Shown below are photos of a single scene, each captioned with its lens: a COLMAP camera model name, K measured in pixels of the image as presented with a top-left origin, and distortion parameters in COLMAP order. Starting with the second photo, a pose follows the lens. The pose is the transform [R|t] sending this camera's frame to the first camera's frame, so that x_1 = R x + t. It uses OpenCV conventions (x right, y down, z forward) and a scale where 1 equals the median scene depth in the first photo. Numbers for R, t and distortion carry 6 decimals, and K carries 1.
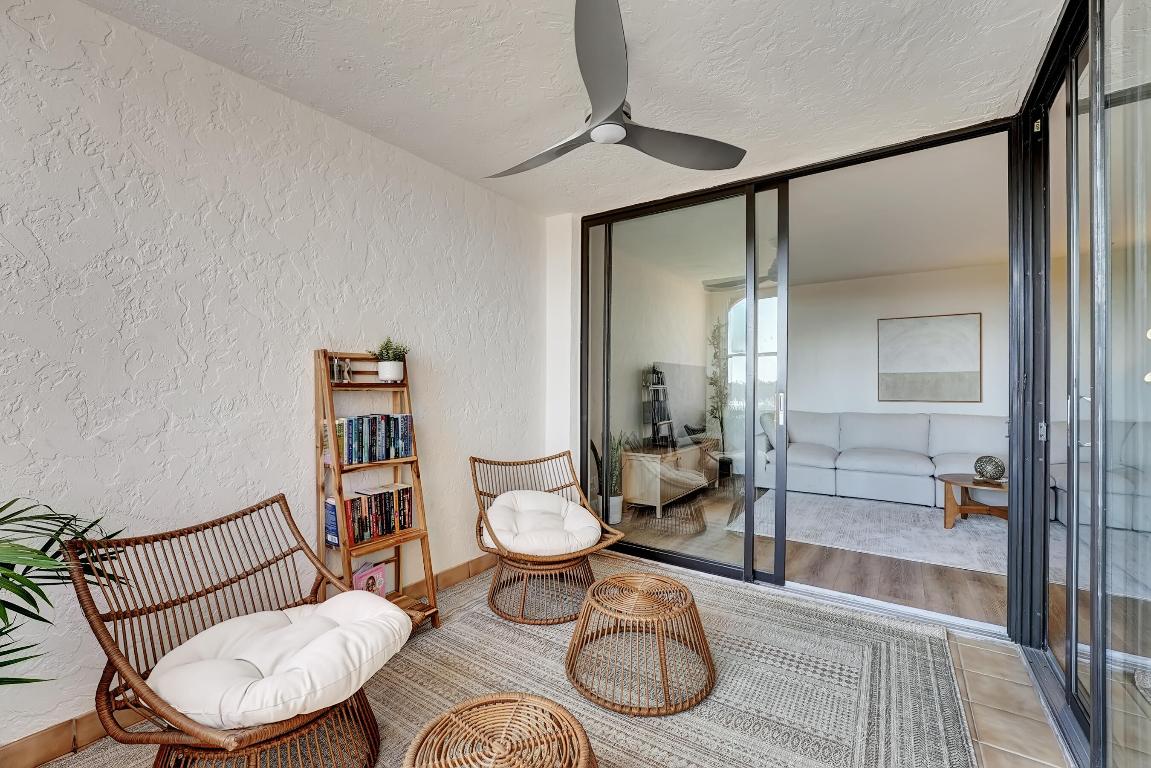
lens RADIAL K [[484.6, 0, 578.4], [0, 484.6, 389.8], [0, 0, 1]] dist [-0.014065, 0.000070]
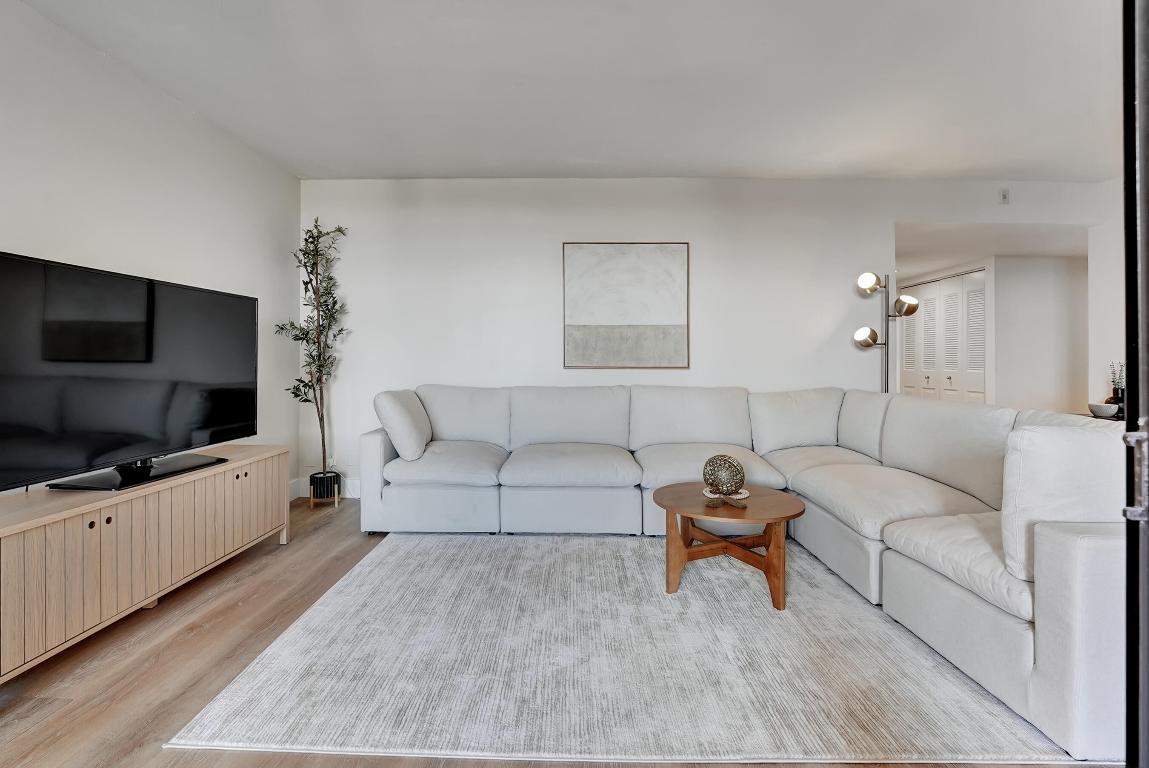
lens RADIAL K [[493.5, 0, 573.0], [0, 493.5, 375.4], [0, 0, 1]] dist [-0.014538, -0.000325]
pose [[0.840962, -0.008354, 0.541030, 0.312951], [-0.002202, 0.999820, 0.018861, 0.024251], [-0.541090, -0.017053, 0.840792, 0.498825]]
